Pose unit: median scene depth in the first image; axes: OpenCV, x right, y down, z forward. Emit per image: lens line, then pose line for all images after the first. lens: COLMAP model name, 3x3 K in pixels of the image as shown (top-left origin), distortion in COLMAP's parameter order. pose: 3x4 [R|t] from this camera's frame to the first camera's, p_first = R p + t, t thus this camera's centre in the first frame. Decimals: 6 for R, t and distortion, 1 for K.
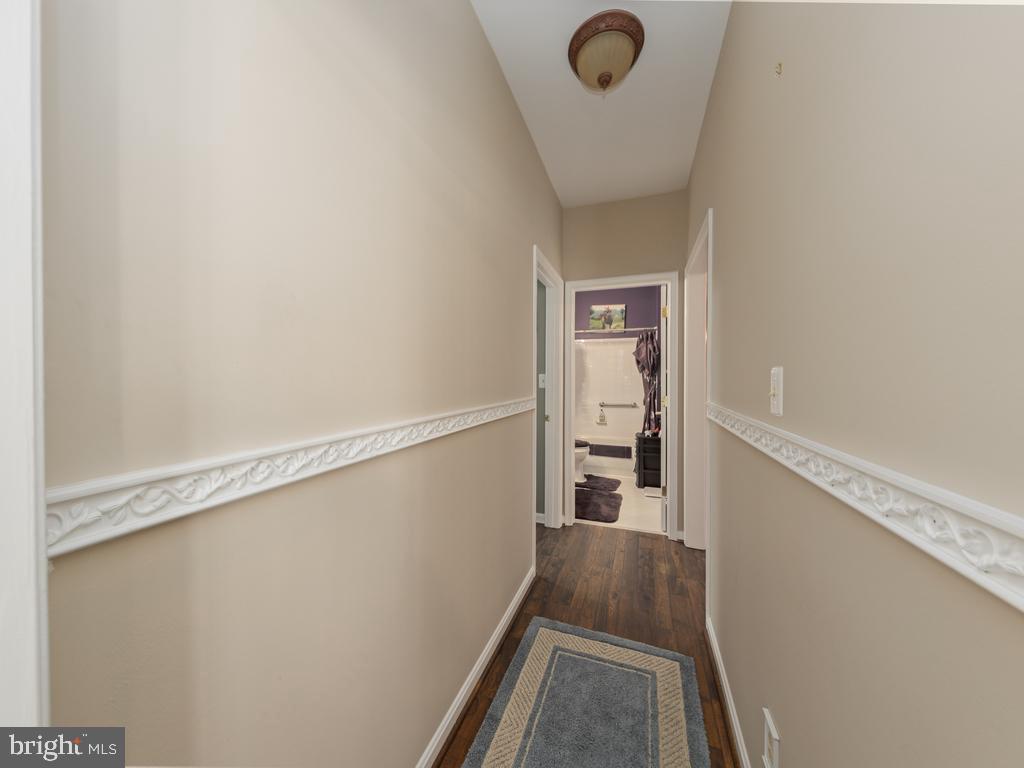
lens RADIAL K [[359.4, 0, 507.6], [0, 359.4, 378.6], [0, 0, 1]] dist [0.003521, 0.000029]
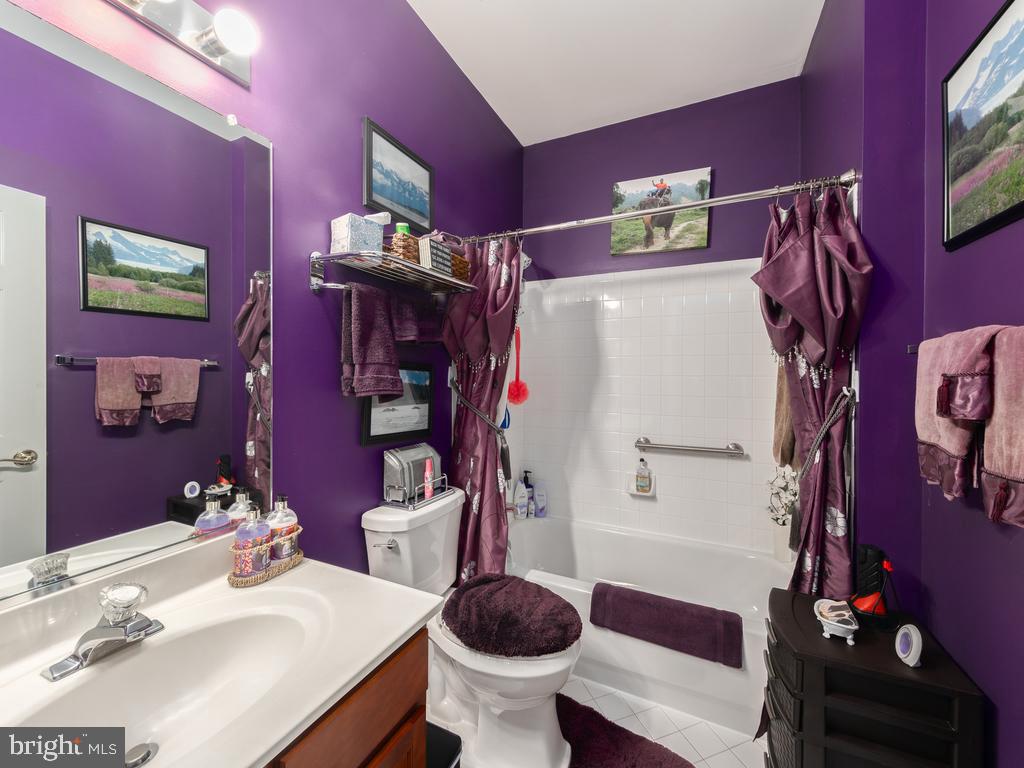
lens RADIAL K [[401.0, 0, 515.0], [0, 401.0, 377.7], [0, 0, 1]] dist [0.001872, 0.000304]
pose [[0.995575, 0.004966, -0.093838, 0.172393], [-0.004967, 0.999988, 0.000222, 0.002741], [0.093838, 0.000245, 0.995587, 0.585459]]
